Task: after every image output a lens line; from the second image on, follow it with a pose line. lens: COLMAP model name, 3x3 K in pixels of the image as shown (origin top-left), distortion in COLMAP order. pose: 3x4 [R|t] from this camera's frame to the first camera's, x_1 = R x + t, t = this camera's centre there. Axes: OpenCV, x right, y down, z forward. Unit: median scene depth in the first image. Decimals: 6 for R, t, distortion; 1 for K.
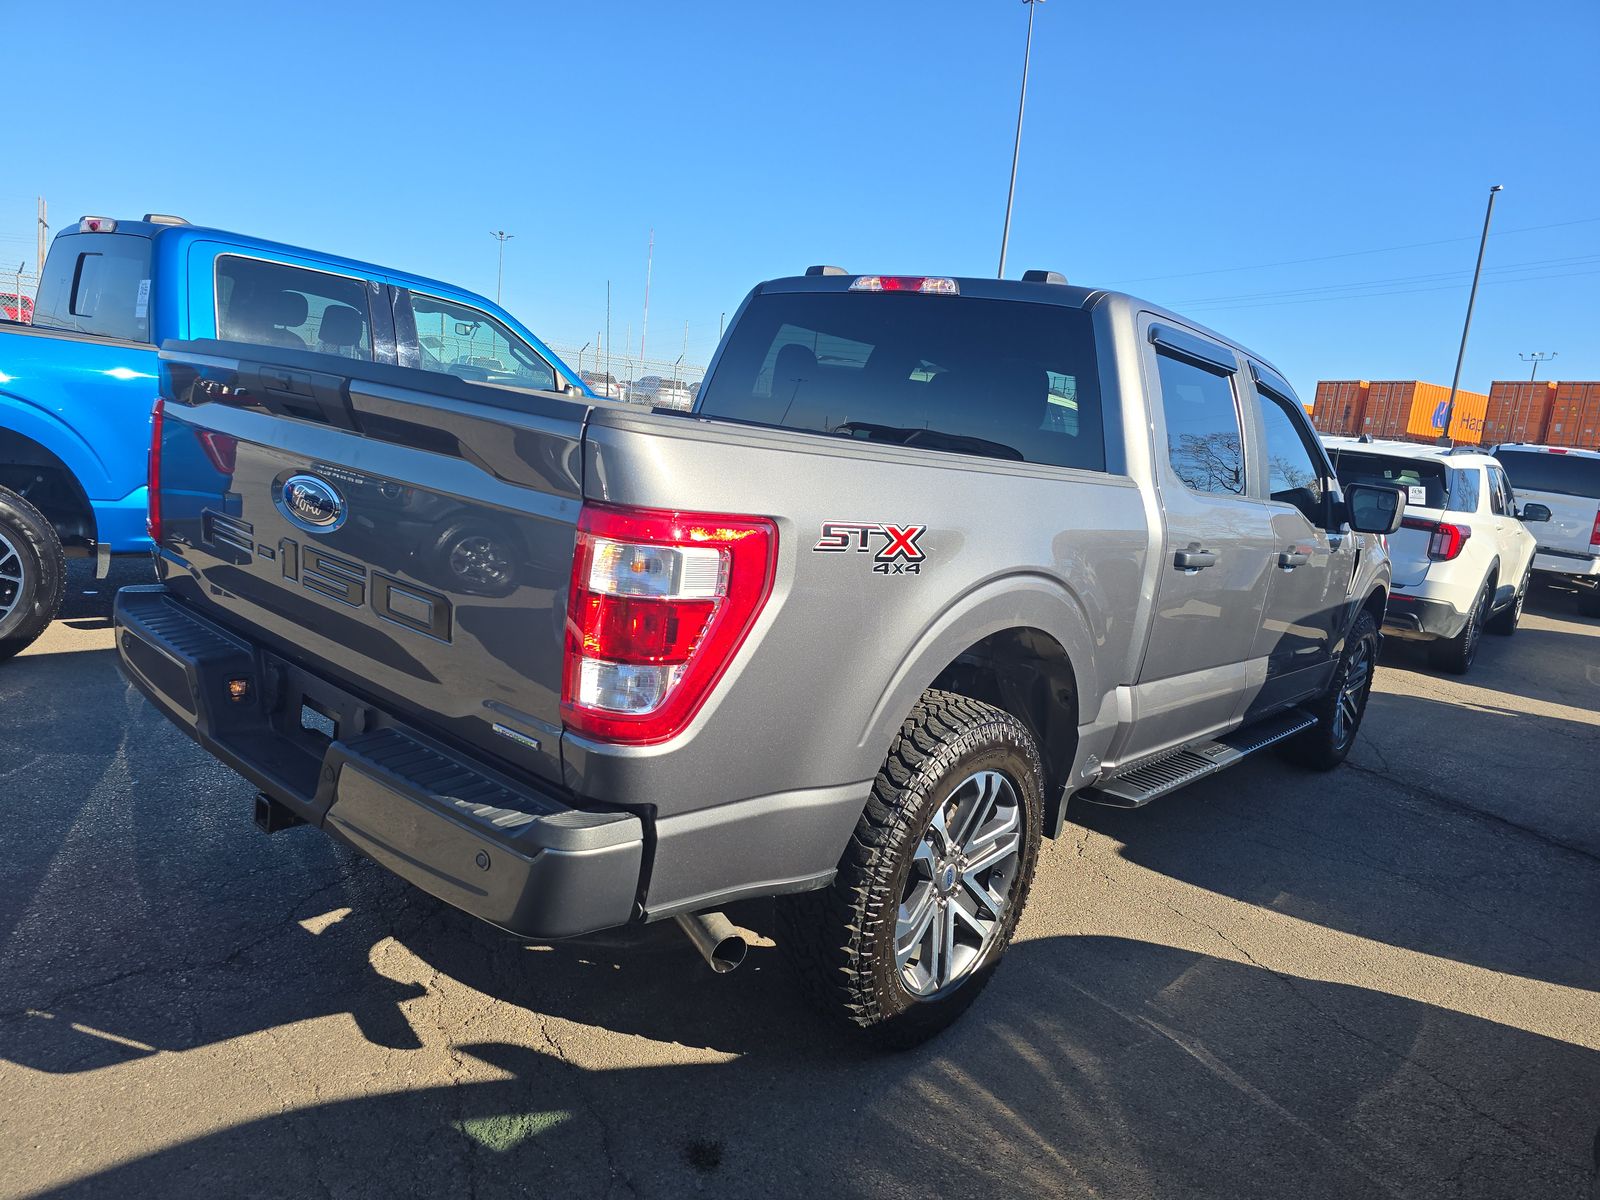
lens RADIAL K [[1068.8, 0, 798.4], [0, 1068.8, 596.4], [0, 0, 1]] dist [0.063335, -0.058566]
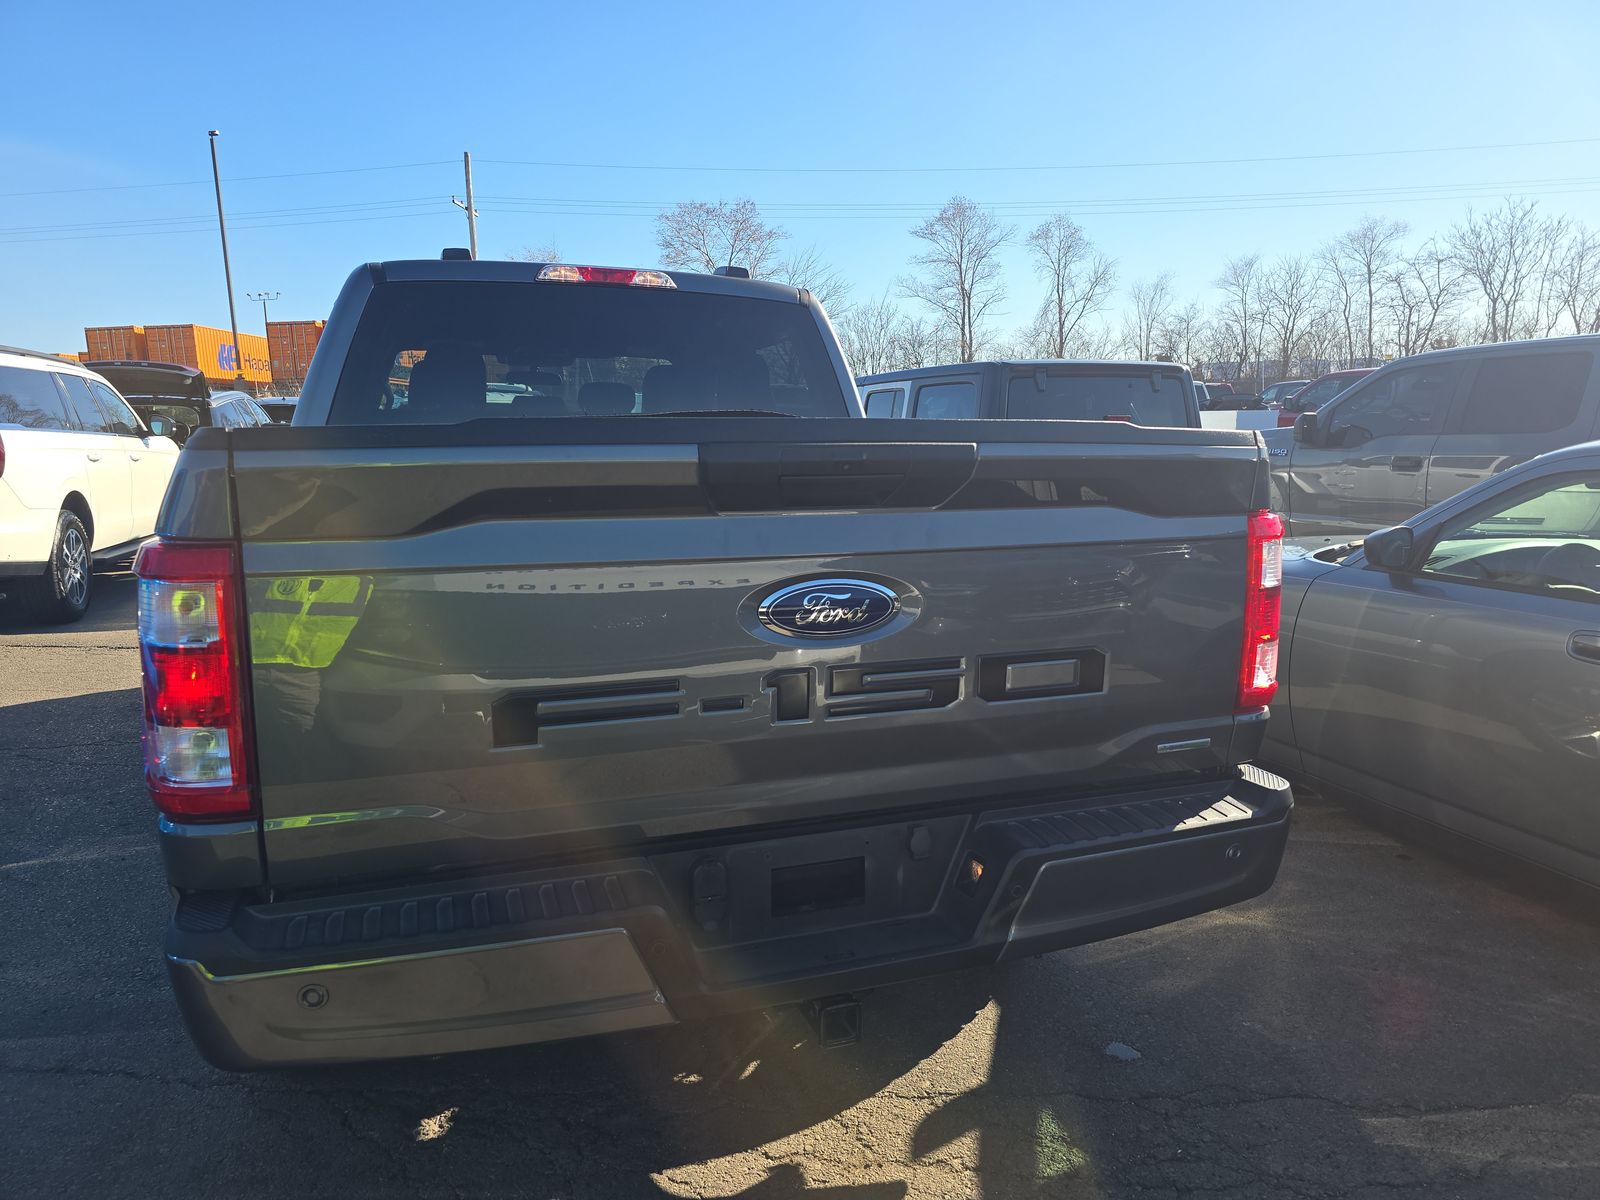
lens RADIAL K [[1068.8, 0, 798.4], [0, 1068.8, 596.4], [0, 0, 1]] dist [0.063335, -0.058566]
pose [[0.493354, -0.253271, 0.832139, -0.698342], [0.209259, 0.963132, 0.169076, -0.146948], [-0.844282, 0.090718, 0.528165, 0.391452]]
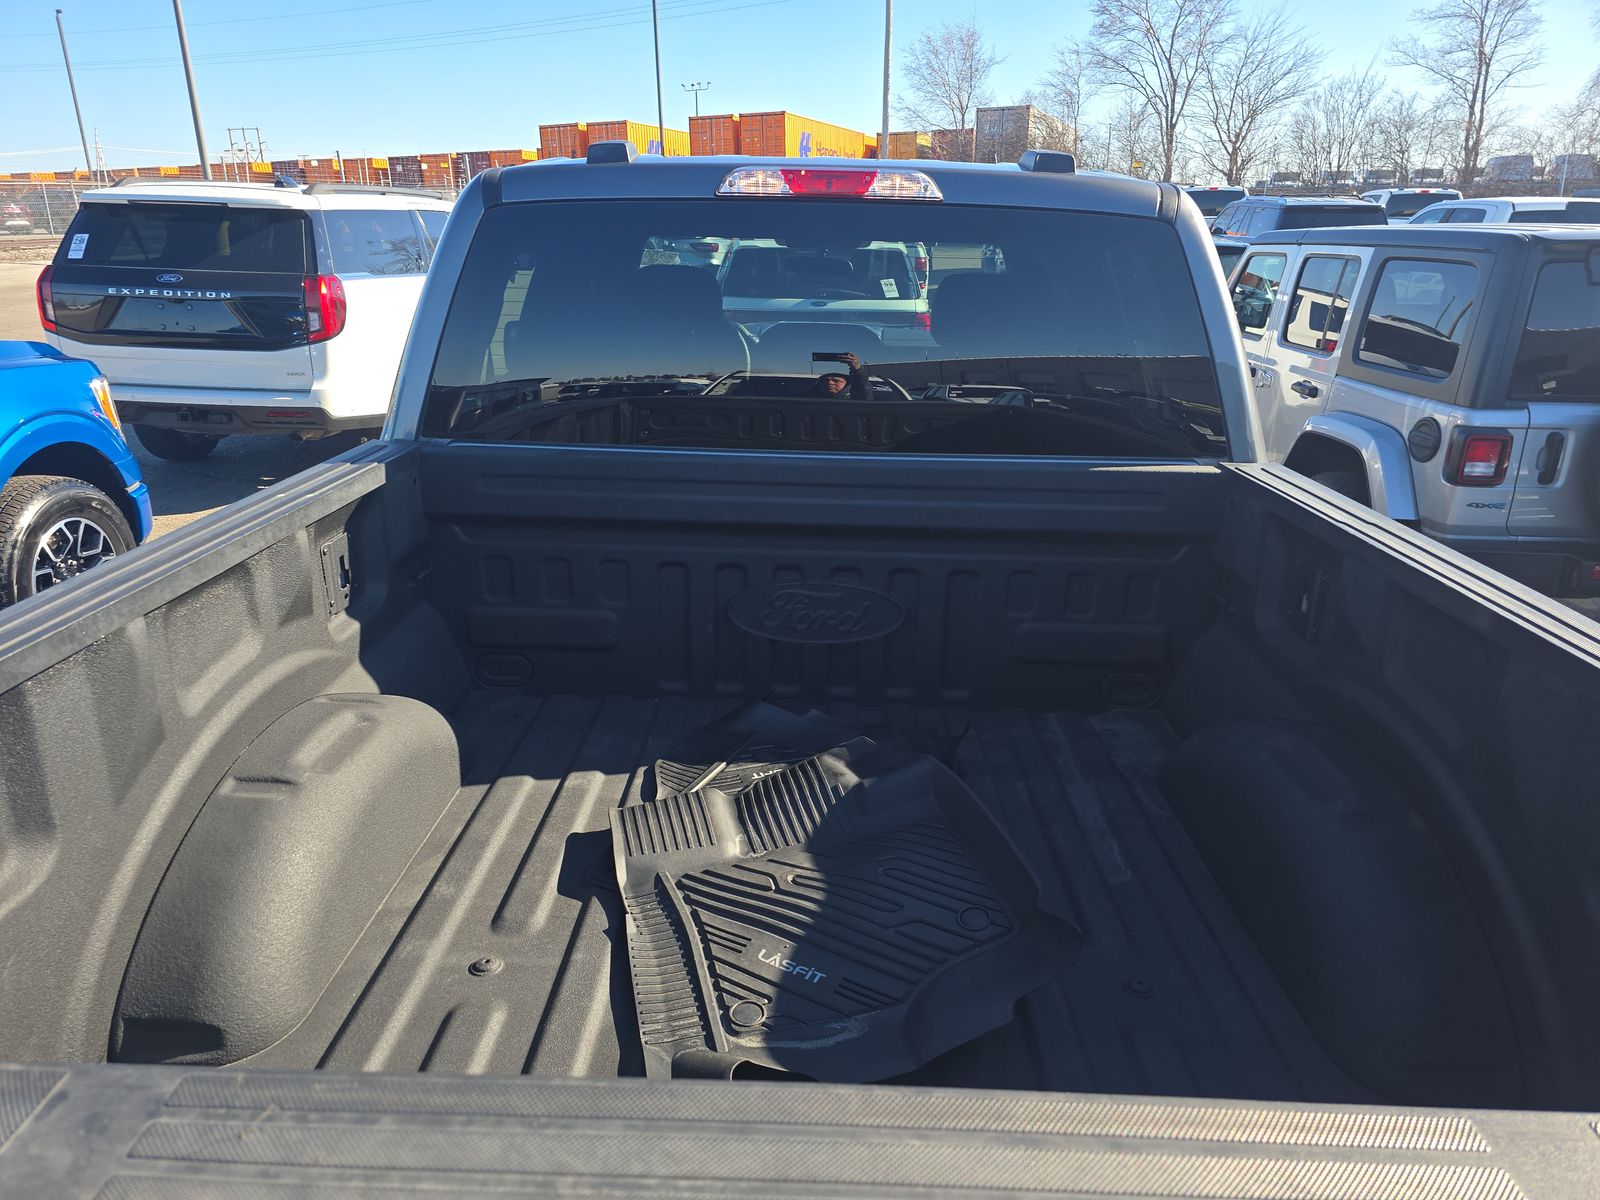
lens RADIAL K [[1068.8, 0, 798.4], [0, 1068.8, 596.4], [0, 0, 1]] dist [0.063335, -0.058566]
pose [[0.770492, -0.312027, 0.555860, -0.321643], [0.187237, 0.944322, 0.270552, -0.245393], [-0.609330, -0.104381, 0.786016, 0.537433]]
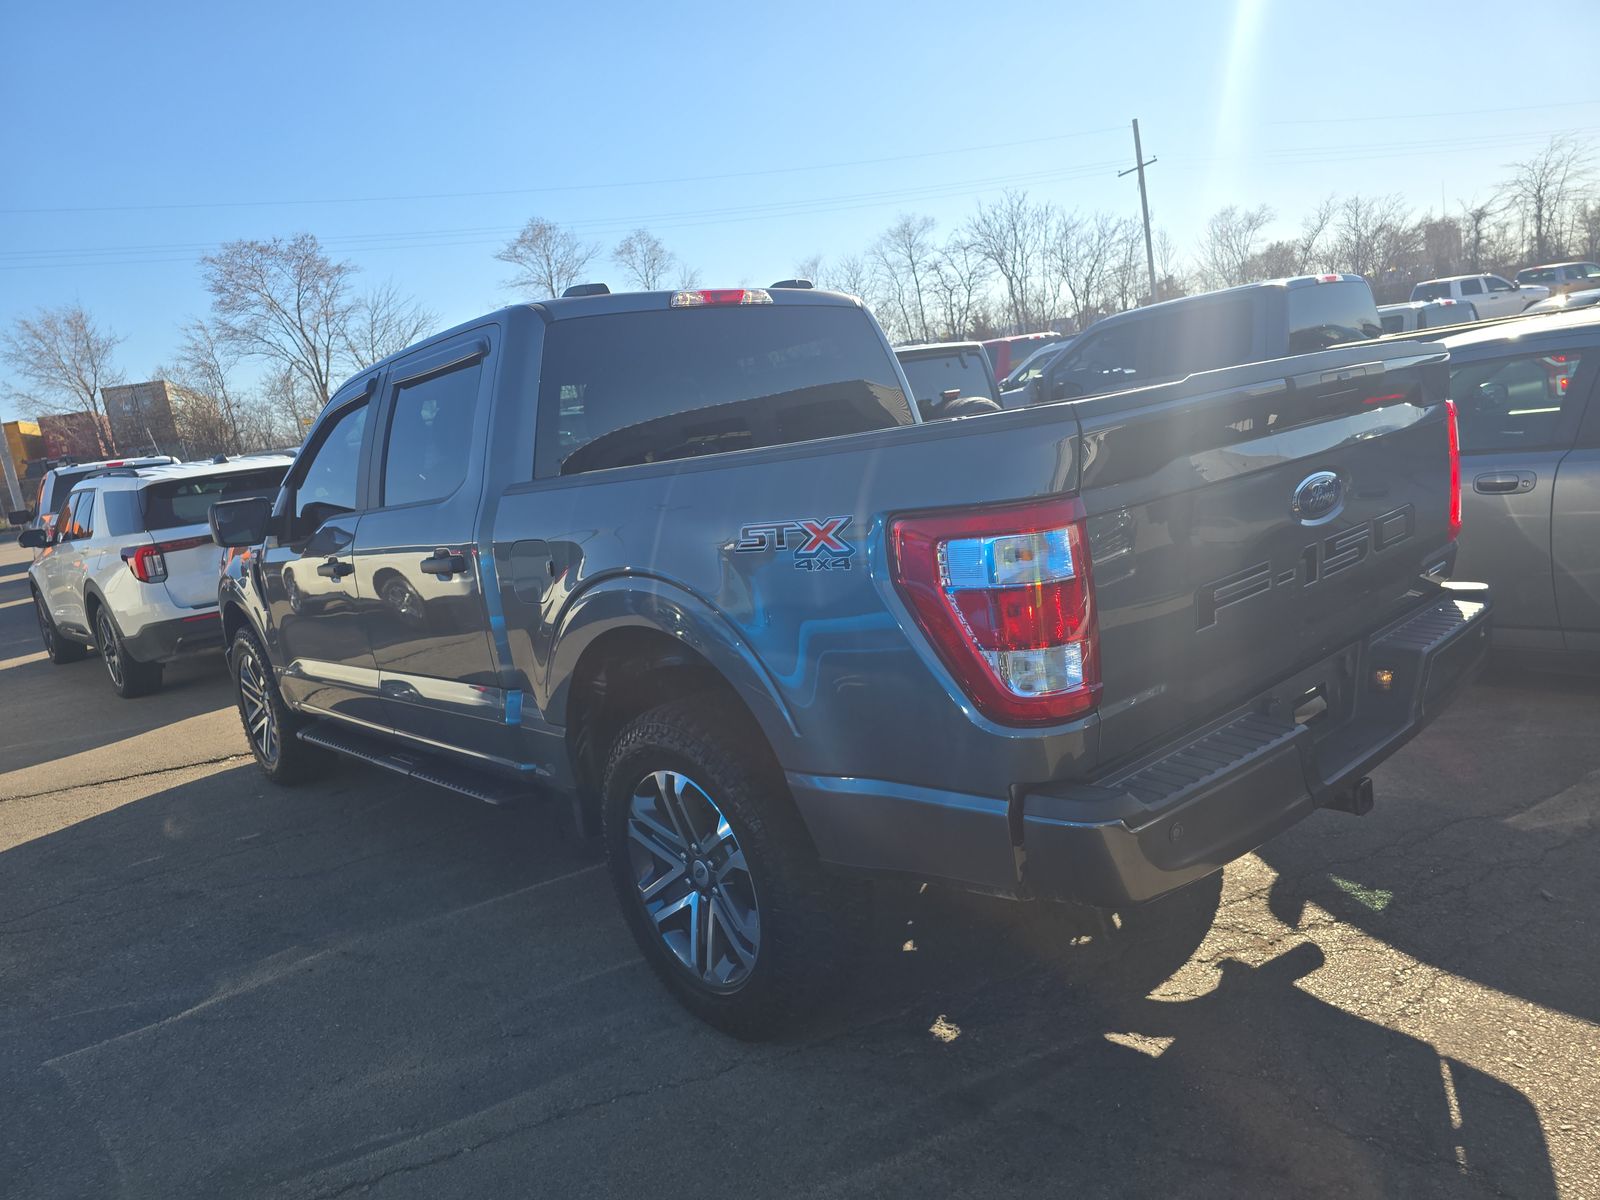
lens RADIAL K [[1082.6, 0, 796.8], [0, 1082.6, 598.0], [0, 0, 1]] dist [0.060329, -0.063765]
pose [[0.122255, -0.298737, 0.946473, -0.983982], [0.319879, 0.914599, 0.247358, -0.267986], [-0.939538, 0.272516, 0.207373, 0.815483]]
